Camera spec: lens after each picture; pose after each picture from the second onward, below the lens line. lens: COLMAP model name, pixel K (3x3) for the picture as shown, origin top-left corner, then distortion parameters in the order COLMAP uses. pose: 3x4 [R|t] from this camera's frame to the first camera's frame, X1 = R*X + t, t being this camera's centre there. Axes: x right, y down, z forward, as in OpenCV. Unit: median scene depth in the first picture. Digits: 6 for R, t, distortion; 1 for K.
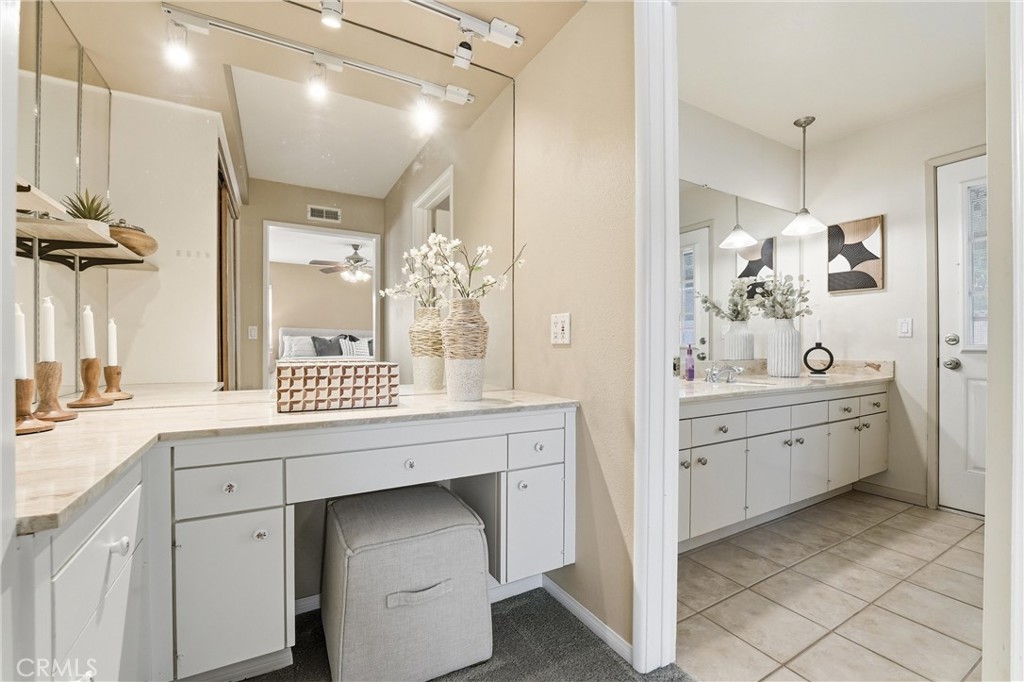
lens RADIAL K [[422.0, 0, 510.4], [0, 422.0, 341.8], [0, 0, 1]] dist [-0.023682, -0.000081]
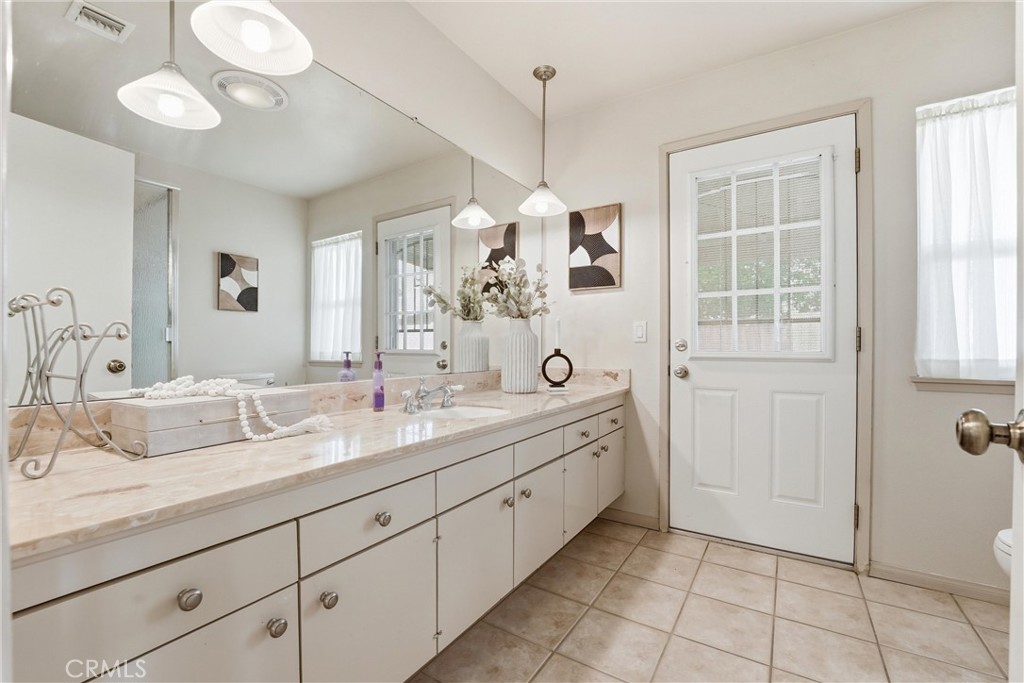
lens RADIAL K [[422.0, 0, 510.4], [0, 422.0, 342.3], [0, 0, 1]] dist [-0.023682, -0.000081]
pose [[0.885640, 0.003832, 0.464356, 0.276977], [-0.002086, 0.999989, -0.004274, -0.006874], [-0.464367, 0.002816, 0.885638, 0.314334]]
